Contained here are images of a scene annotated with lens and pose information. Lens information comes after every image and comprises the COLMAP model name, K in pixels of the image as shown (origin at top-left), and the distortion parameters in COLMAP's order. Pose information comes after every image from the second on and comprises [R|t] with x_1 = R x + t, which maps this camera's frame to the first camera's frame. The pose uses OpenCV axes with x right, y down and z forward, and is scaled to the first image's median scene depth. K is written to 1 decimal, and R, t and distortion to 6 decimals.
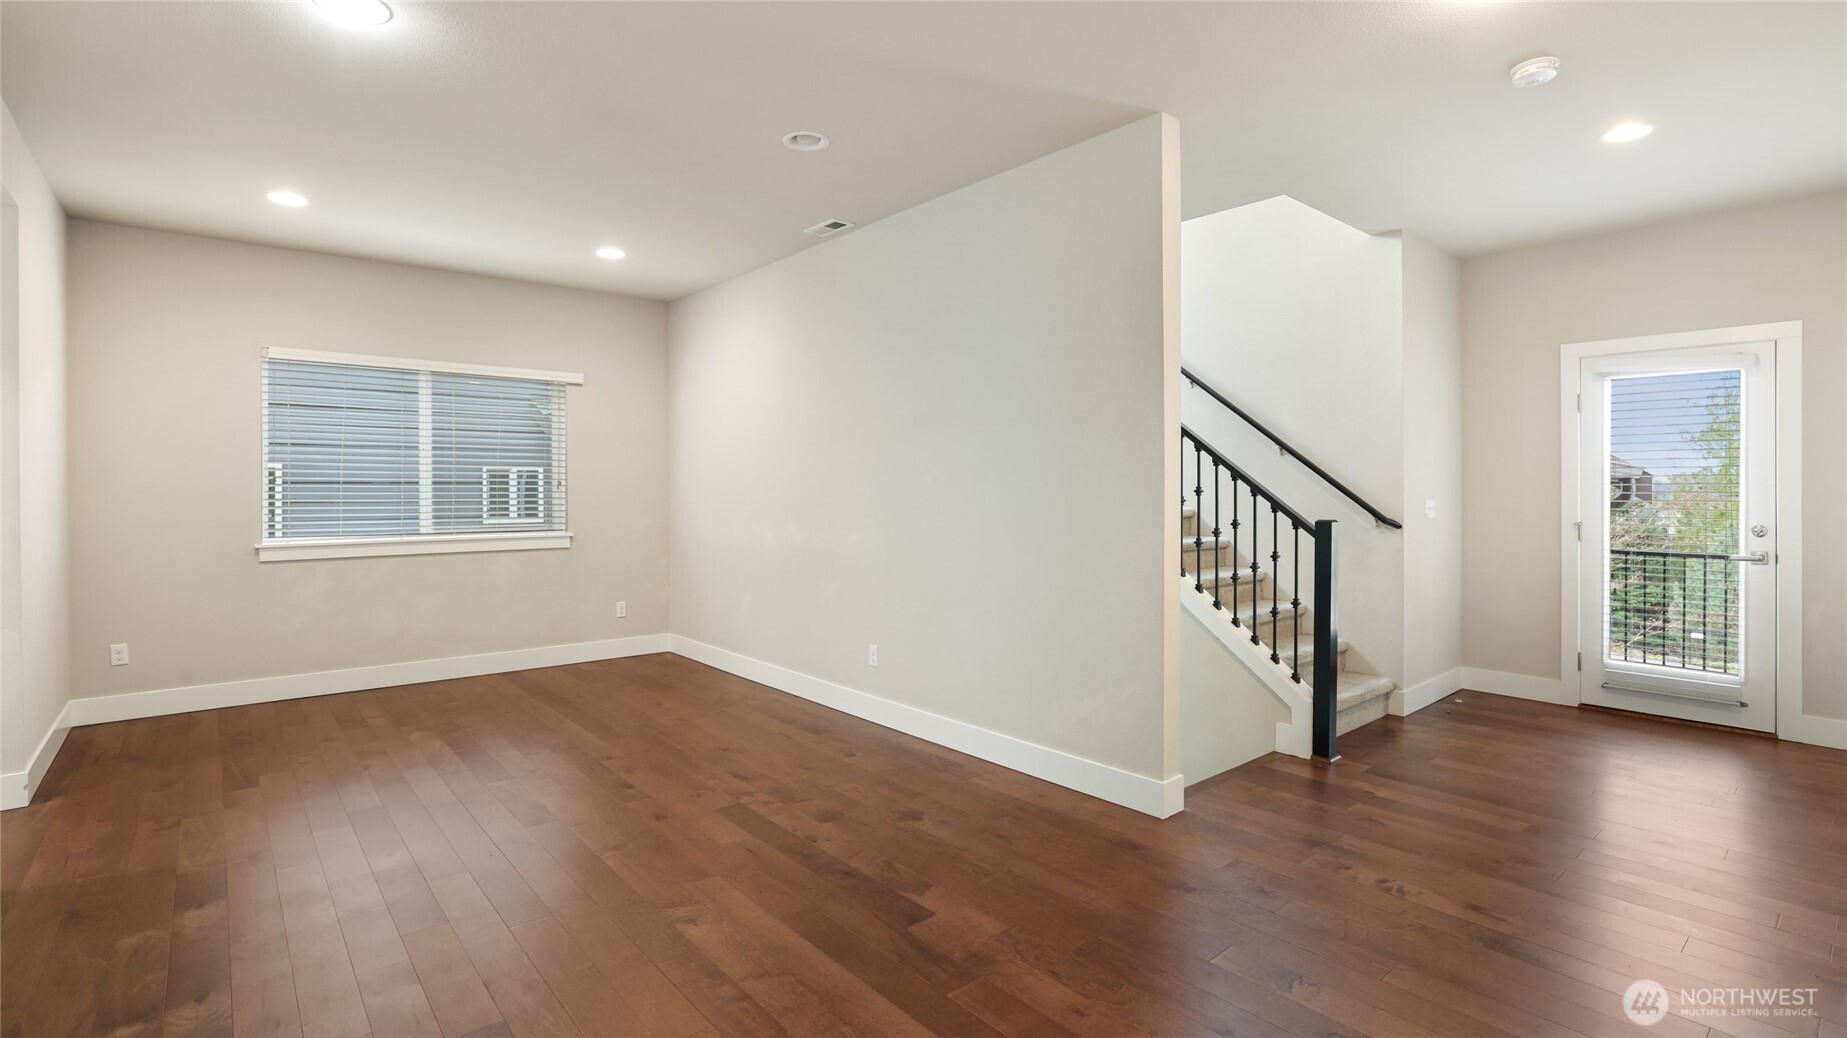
lens RADIAL K [[851.5, 0, 920.7], [0, 851.5, 502.4], [0, 0, 1]] dist [-0.047870, 0.023370]
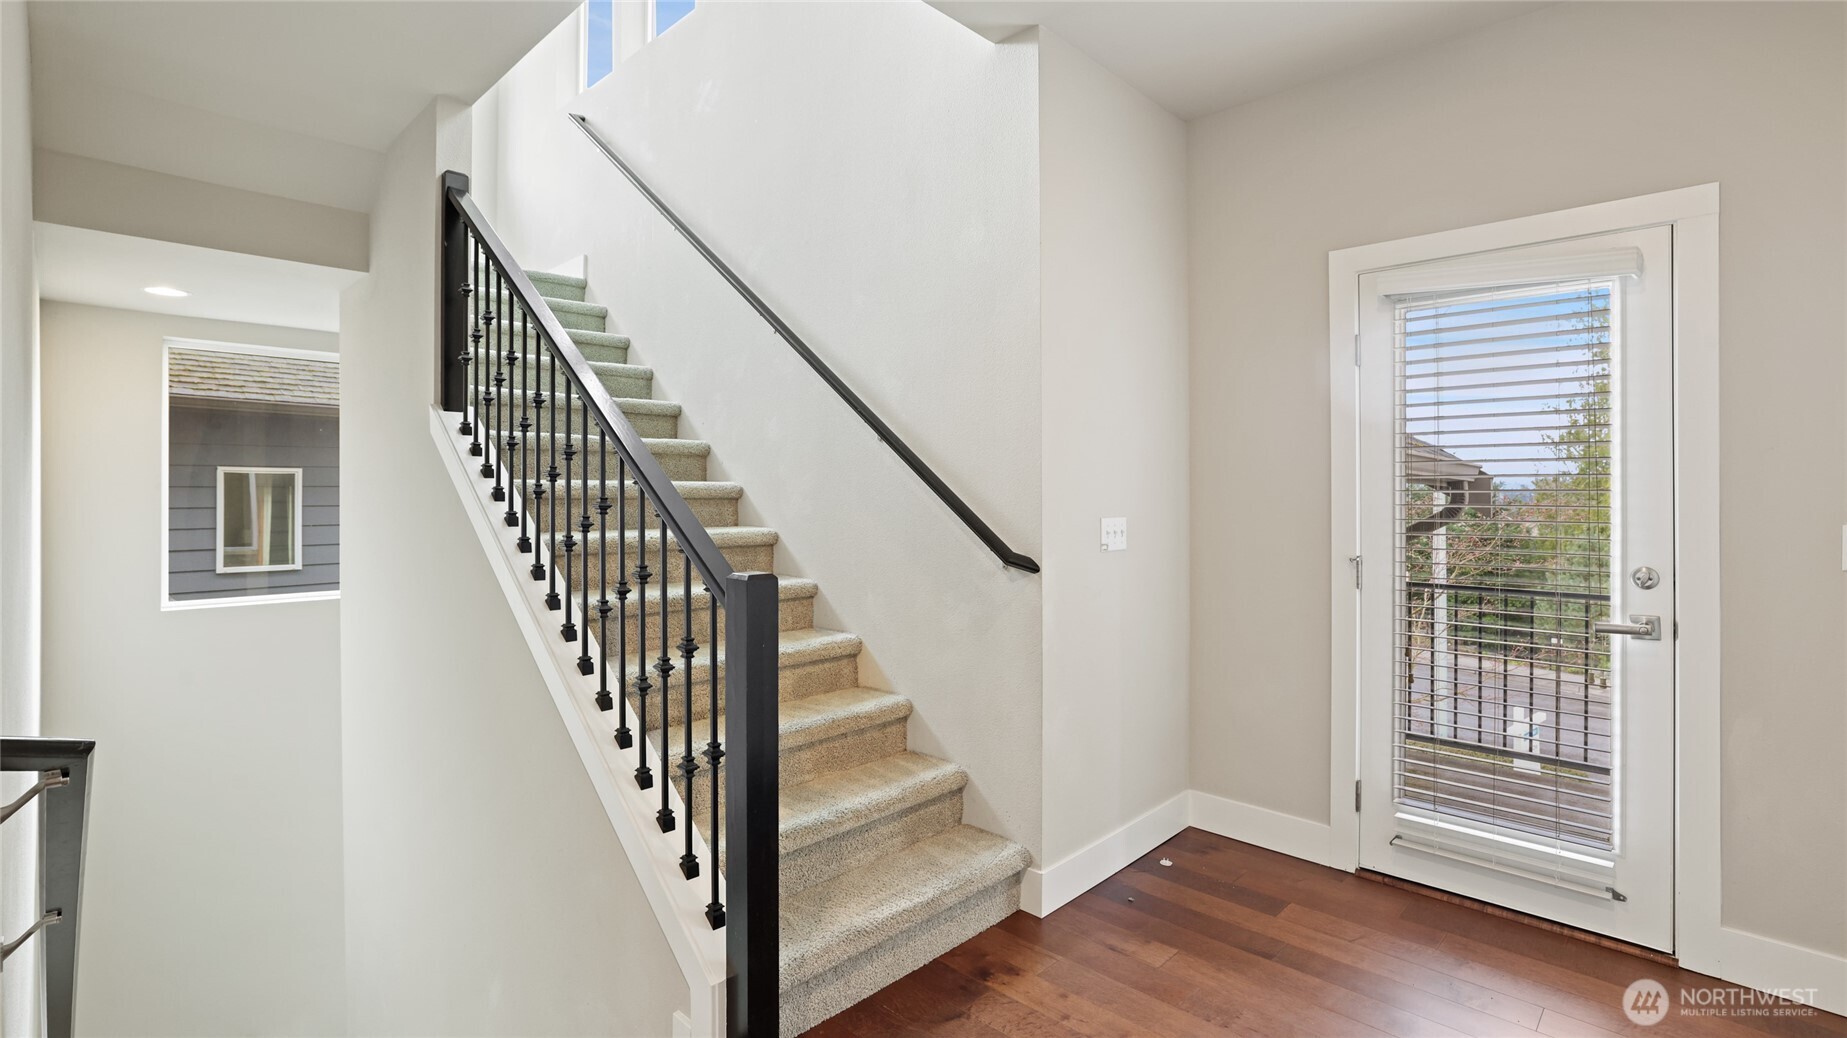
lens RADIAL K [[851.5, 0, 920.7], [0, 851.5, 502.4], [0, 0, 1]] dist [-0.047870, 0.023370]
pose [[0.995548, -0.000219, 0.094255, 0.444919], [0.000706, 0.999987, -0.005125, -0.011450], [-0.094253, 0.005168, 0.995535, 0.459883]]
